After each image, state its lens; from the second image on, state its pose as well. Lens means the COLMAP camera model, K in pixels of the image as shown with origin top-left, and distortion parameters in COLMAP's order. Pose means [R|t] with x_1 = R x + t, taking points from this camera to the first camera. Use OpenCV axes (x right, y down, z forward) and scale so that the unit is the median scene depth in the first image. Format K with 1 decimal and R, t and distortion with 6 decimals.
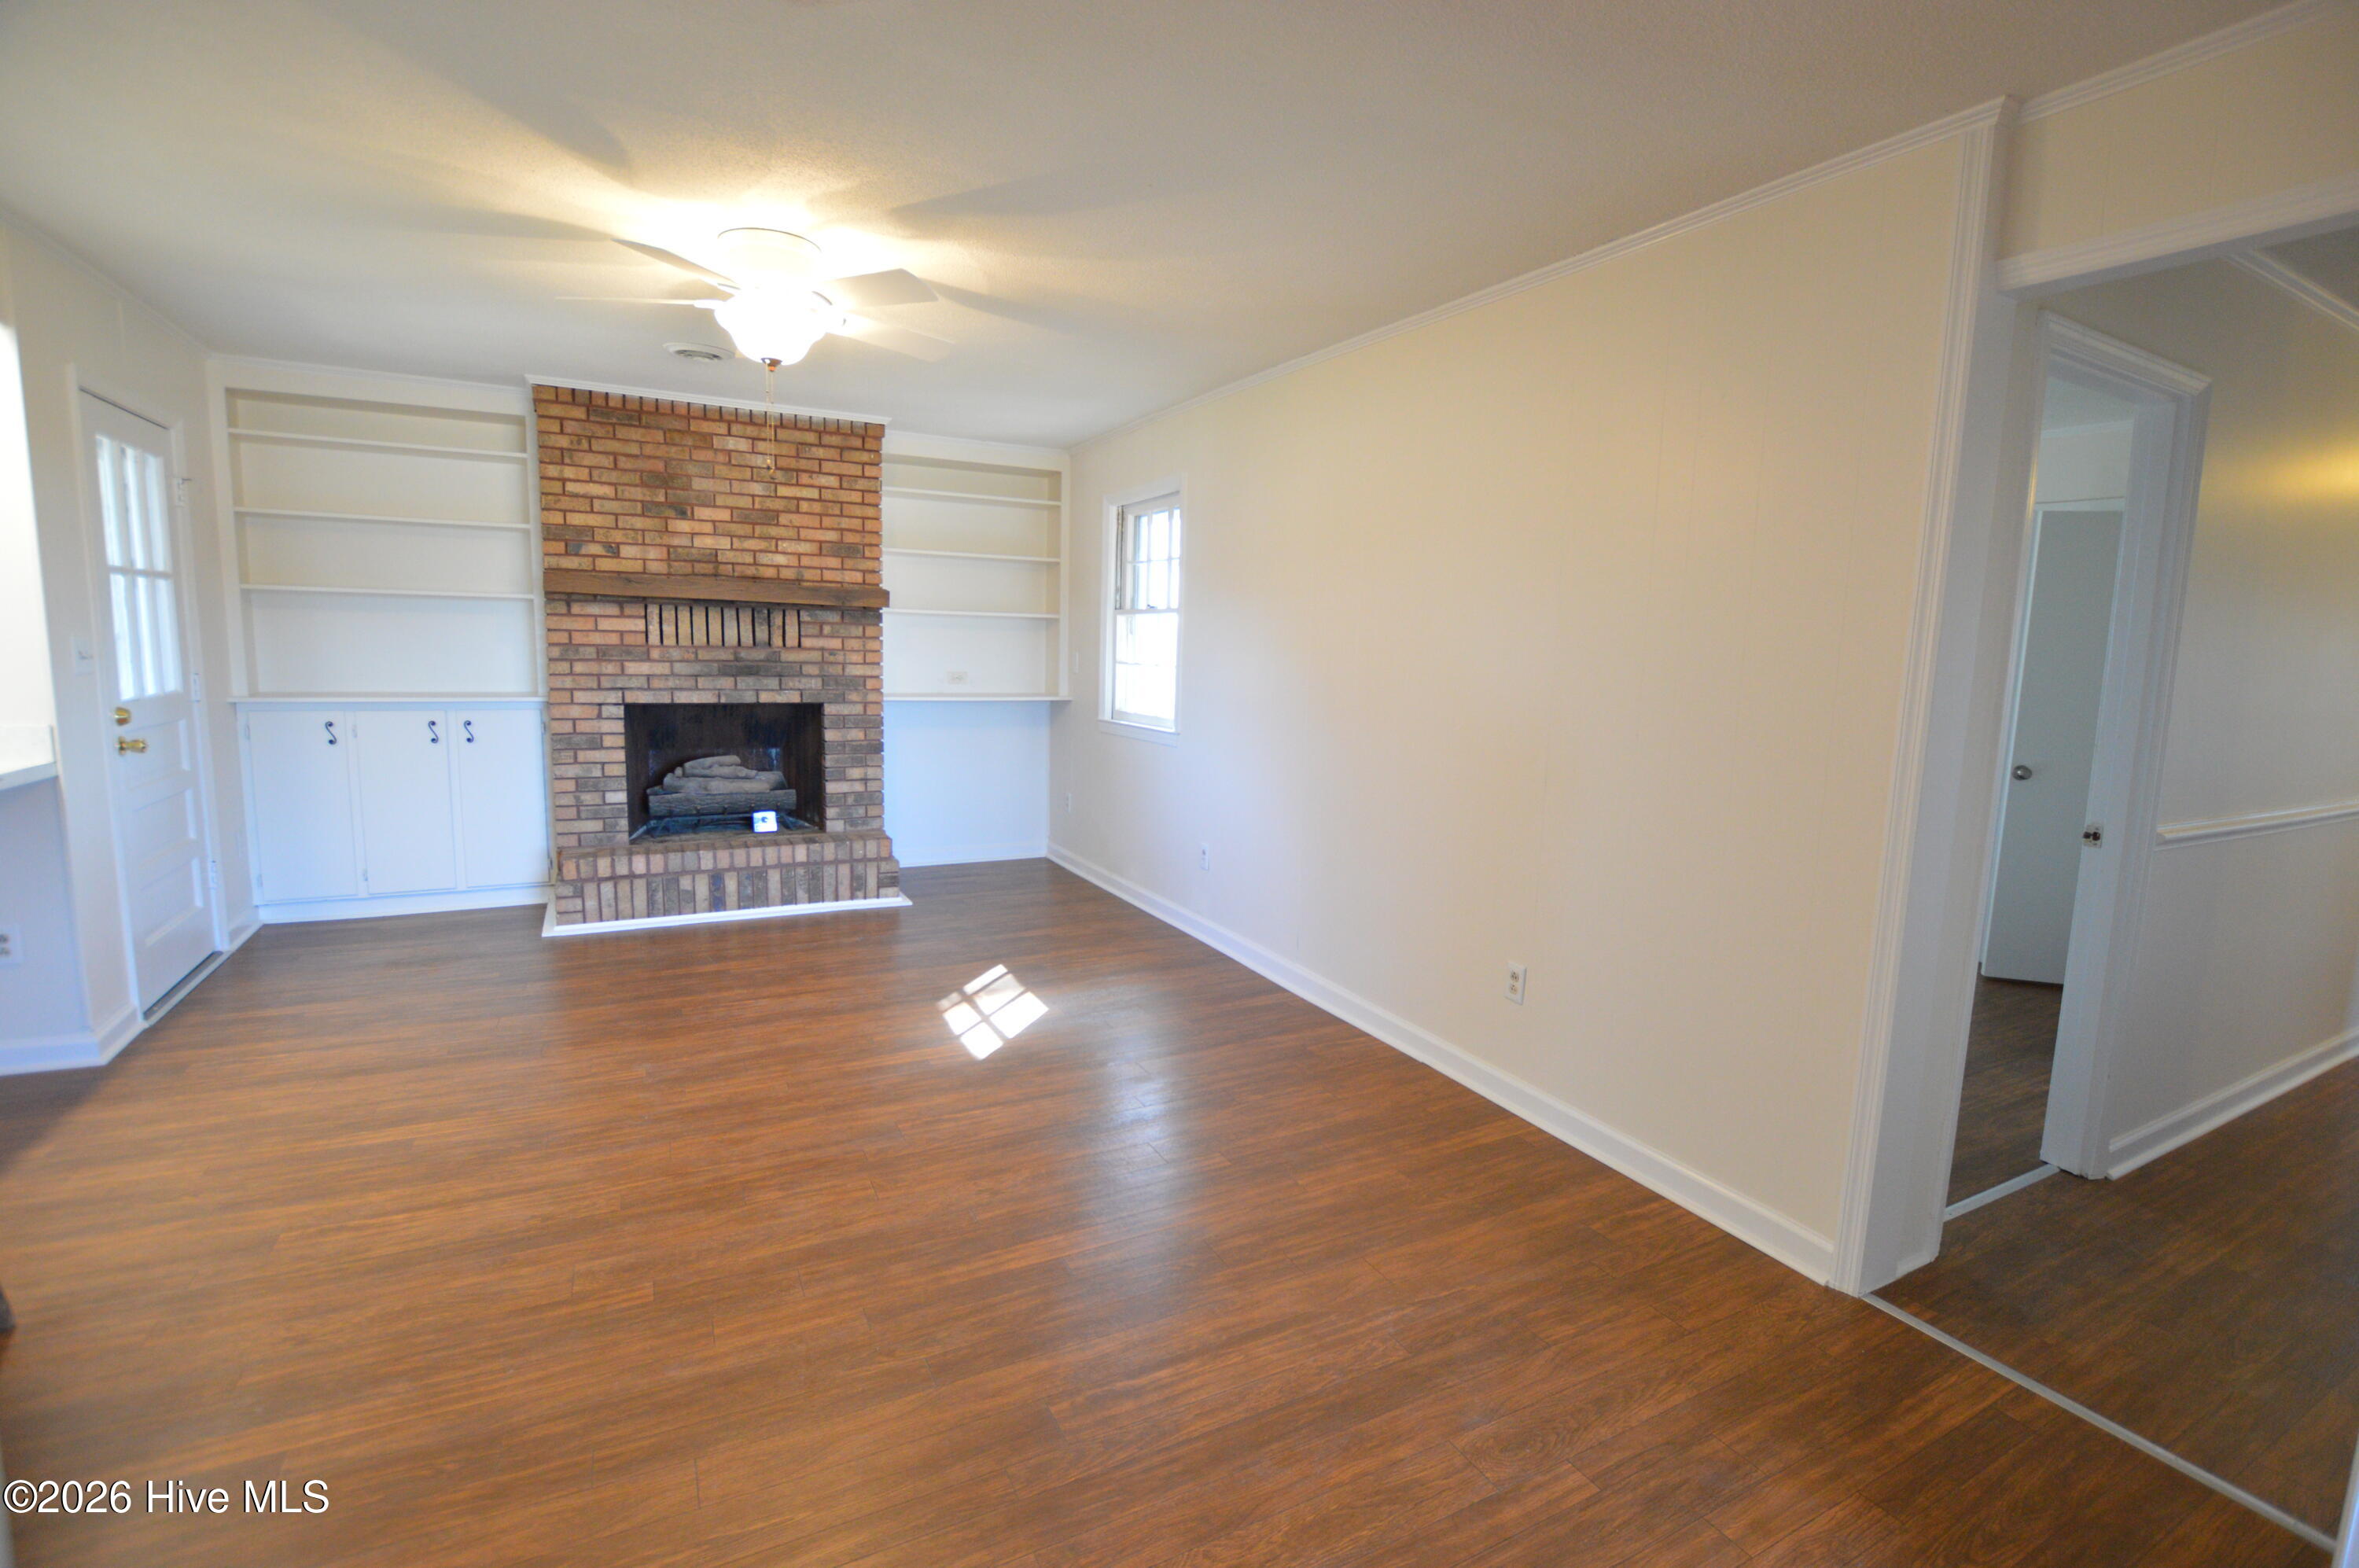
lens RADIAL K [[1066.6, 0, 1200.8], [0, 1066.6, 755.1], [0, 0, 1]] dist [-0.024342, -0.000399]
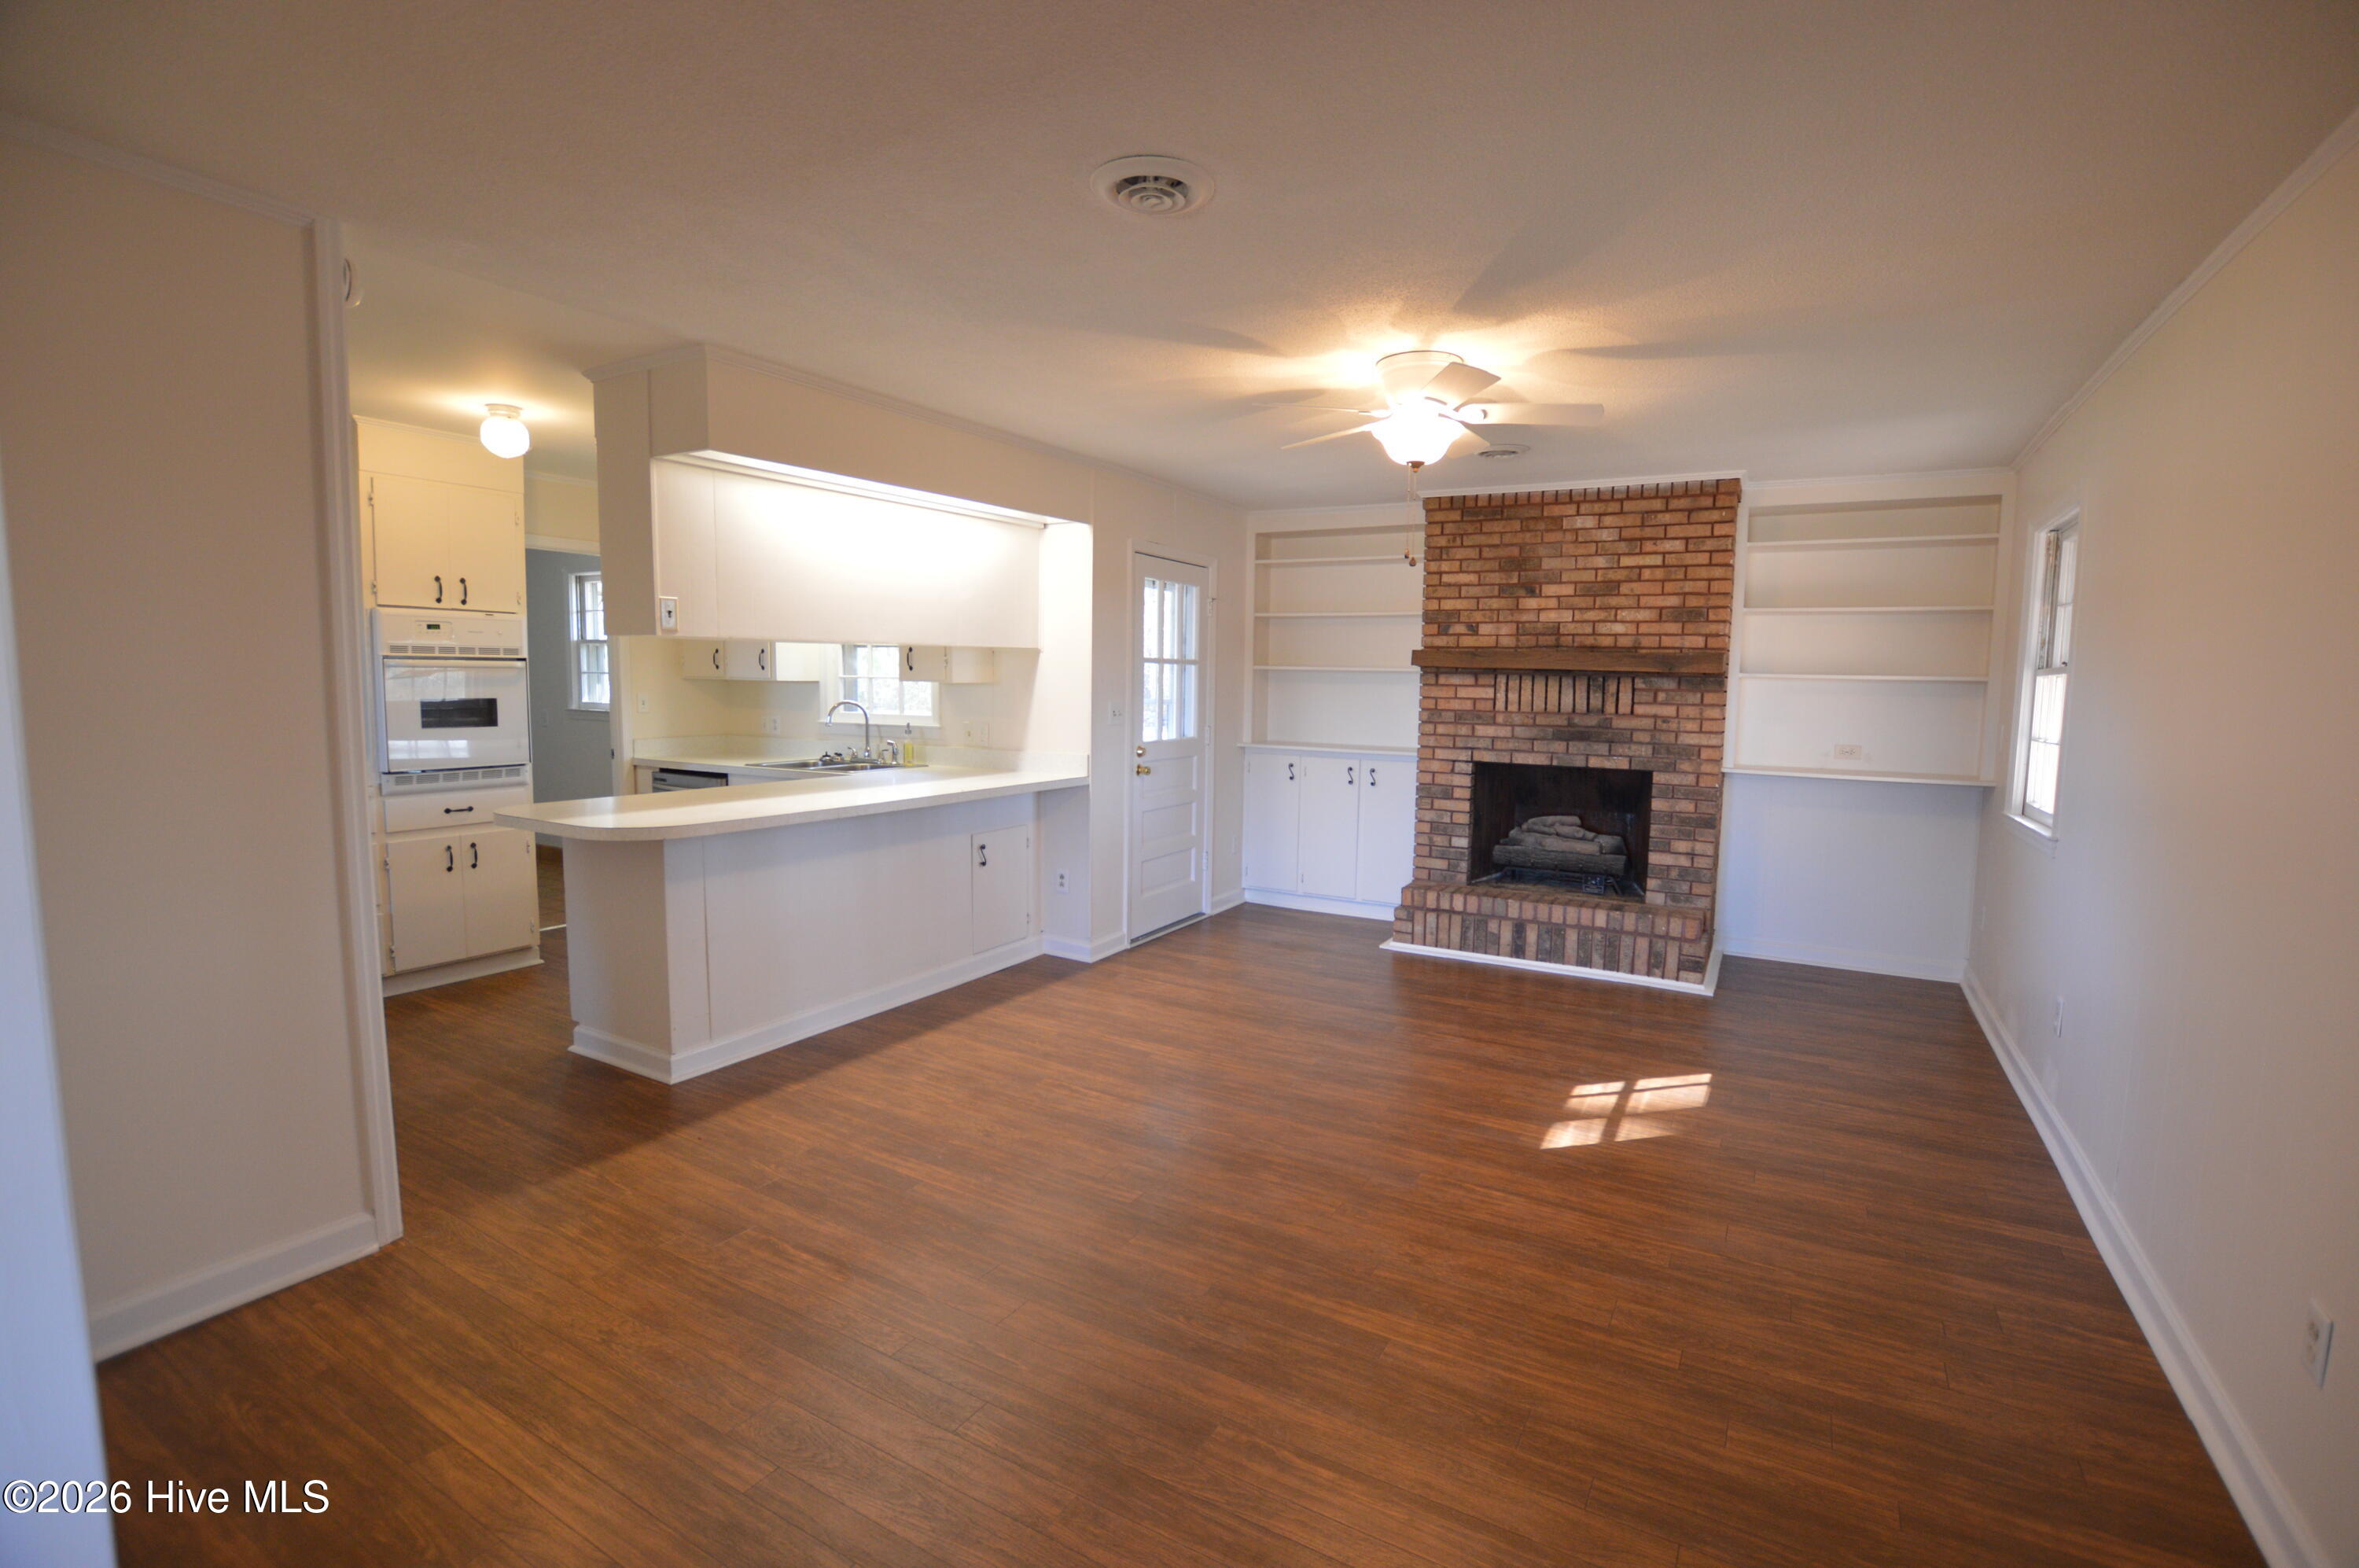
lens RADIAL K [[1066.6, 0, 1200.8], [0, 1066.6, 755.1], [0, 0, 1]] dist [-0.024342, -0.000399]
pose [[0.531287, 0.040913, -0.846203, 0.273007], [-0.093642, 0.995549, -0.010660, -0.015563], [0.842000, 0.084904, 0.532754, 0.137519]]
